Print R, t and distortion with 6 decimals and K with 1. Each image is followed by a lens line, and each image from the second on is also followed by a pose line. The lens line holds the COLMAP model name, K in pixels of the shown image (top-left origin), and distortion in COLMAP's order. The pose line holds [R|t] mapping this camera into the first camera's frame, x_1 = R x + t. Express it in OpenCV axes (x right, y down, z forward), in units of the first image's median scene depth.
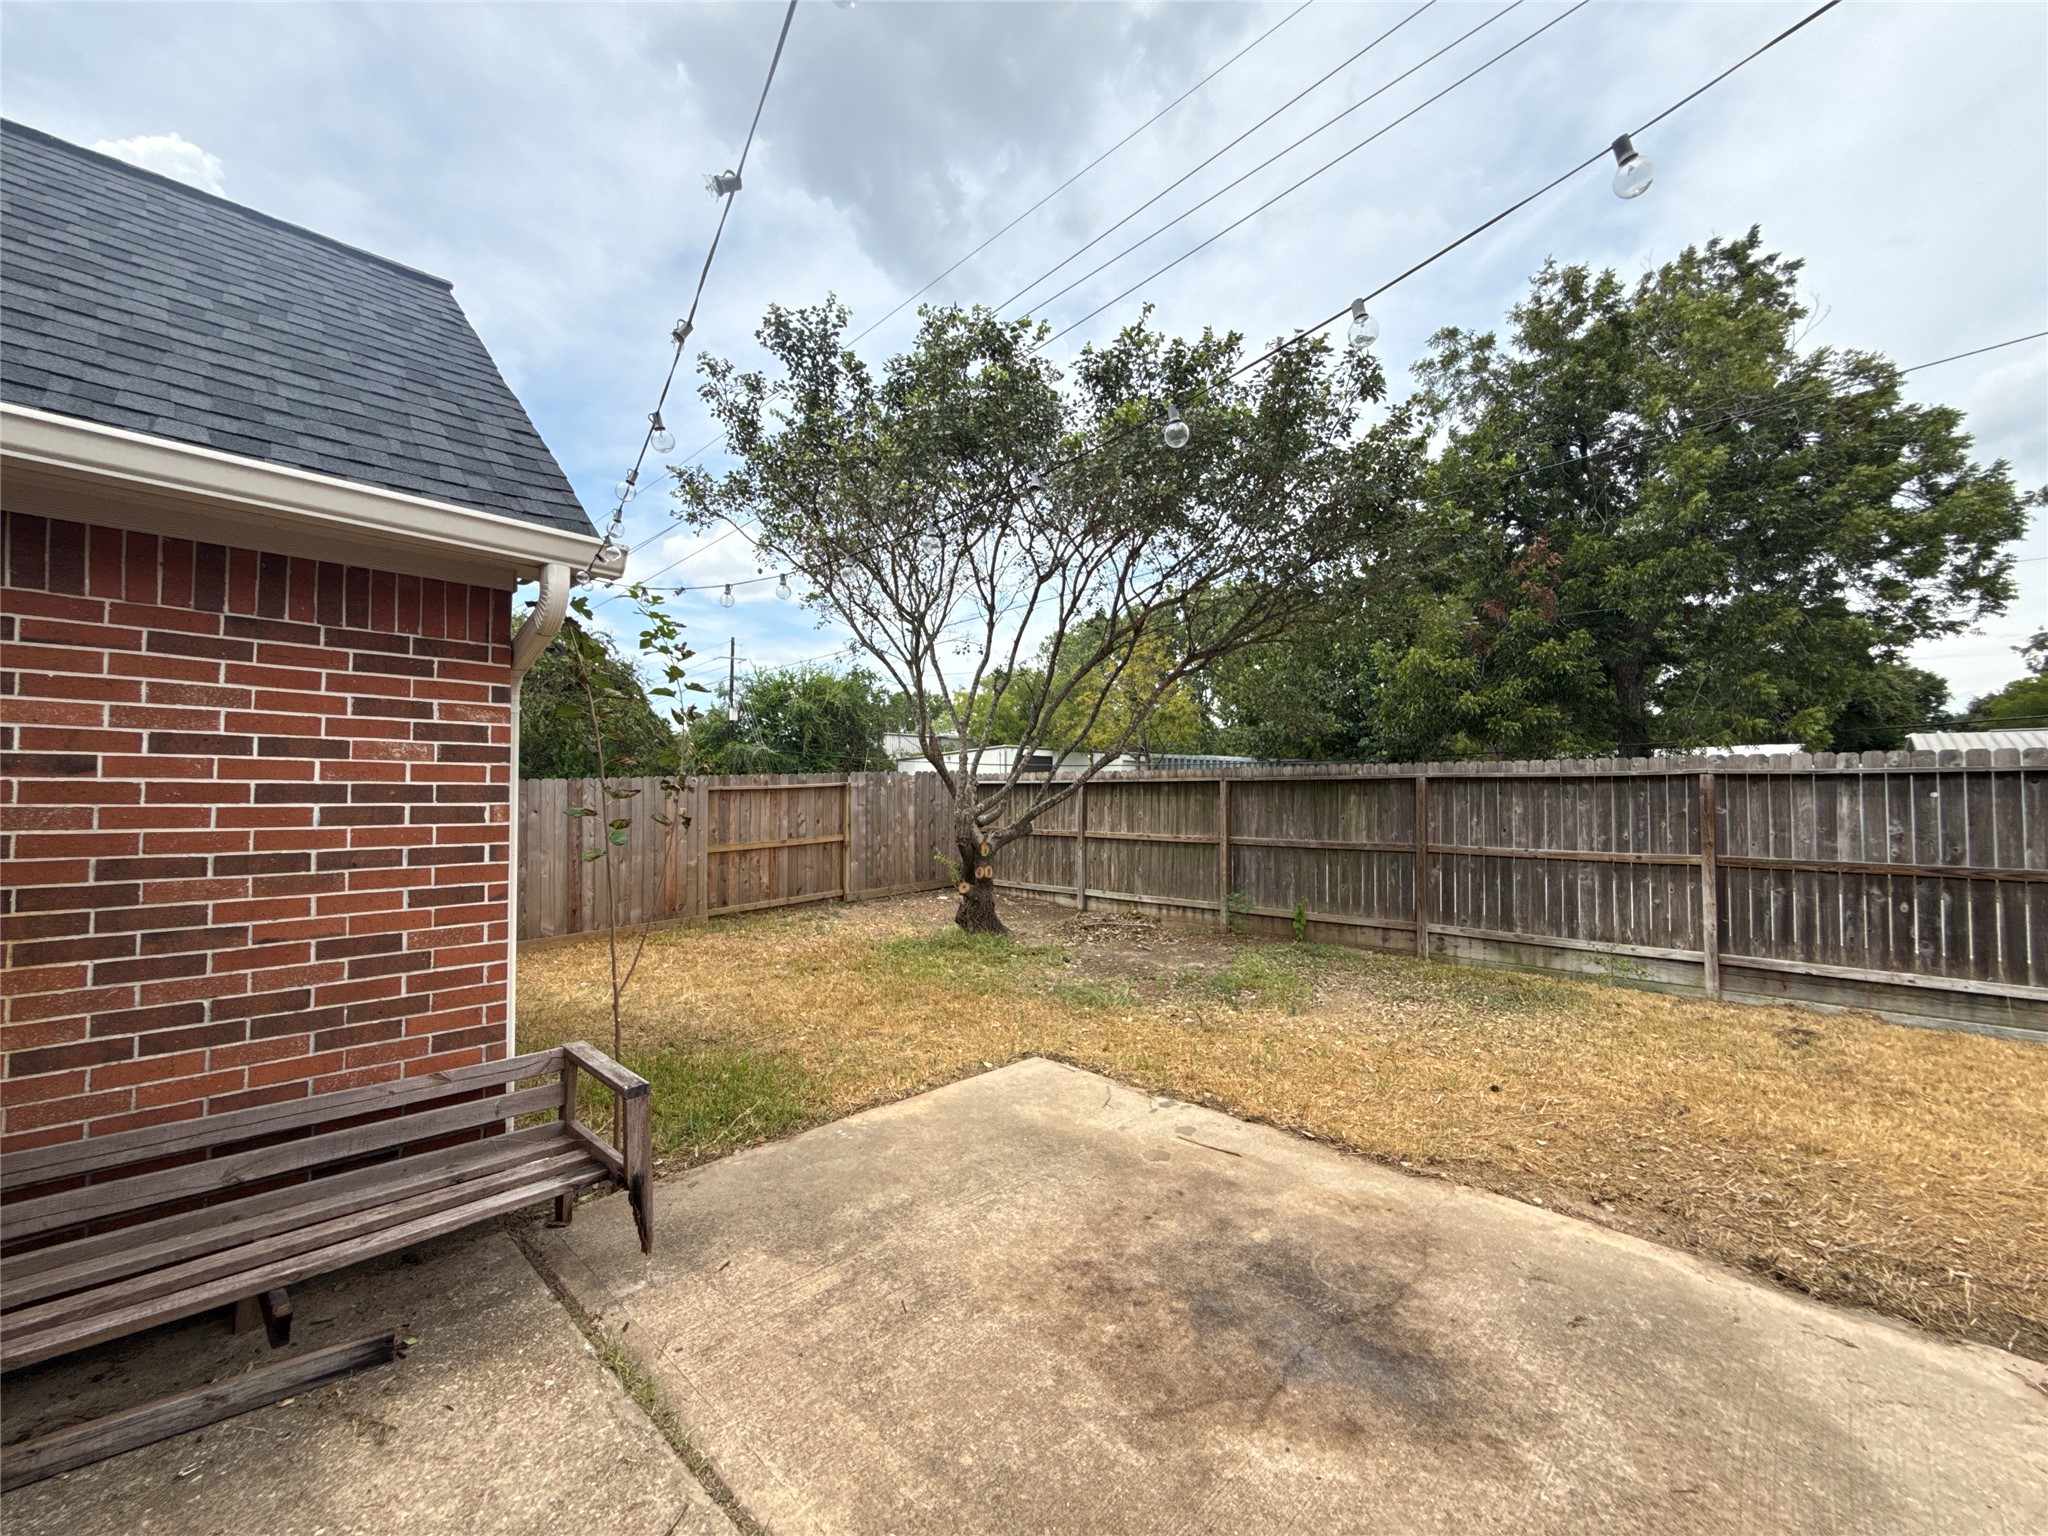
lens RADIAL K [[819.7, 0, 1019.2], [0, 819.7, 770.6], [0, 0, 1]] dist [-0.002025, 0.001323]
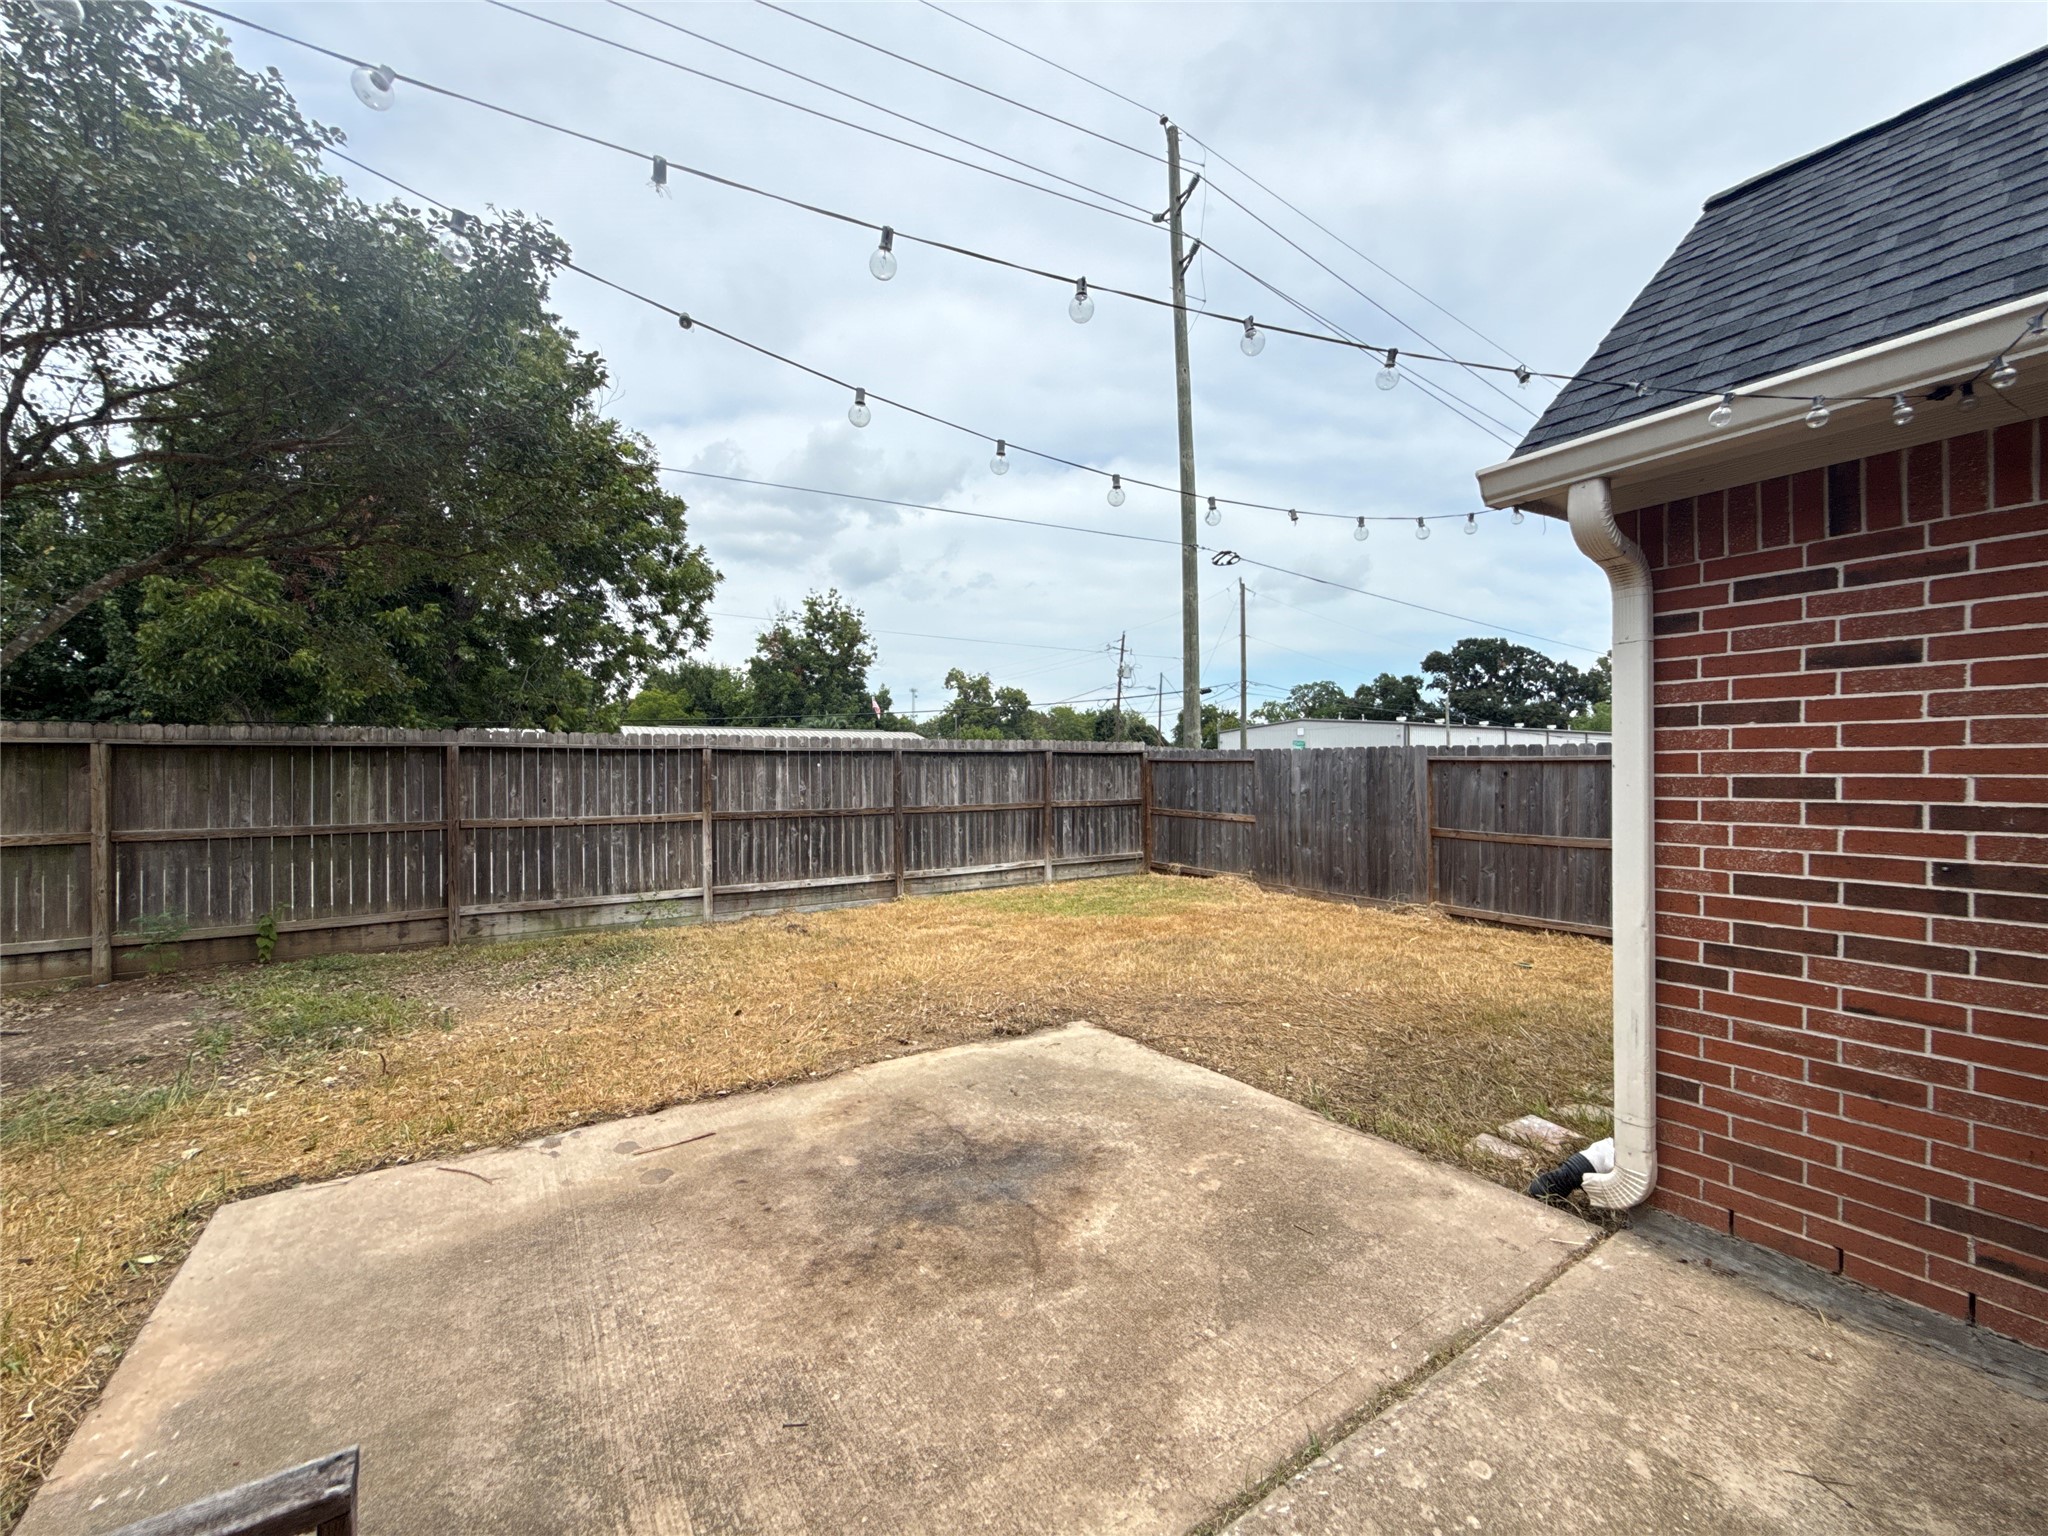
lens RADIAL K [[819.7, 0, 1015.2], [0, 819.7, 767.2], [0, 0, 1]] dist [-0.002025, 0.001323]
pose [[0.218205, 0.002970, 0.975898, -0.319189], [-0.023007, 0.999733, 0.002101, 0.019560], [-0.975632, -0.022911, 0.218215, 0.253602]]
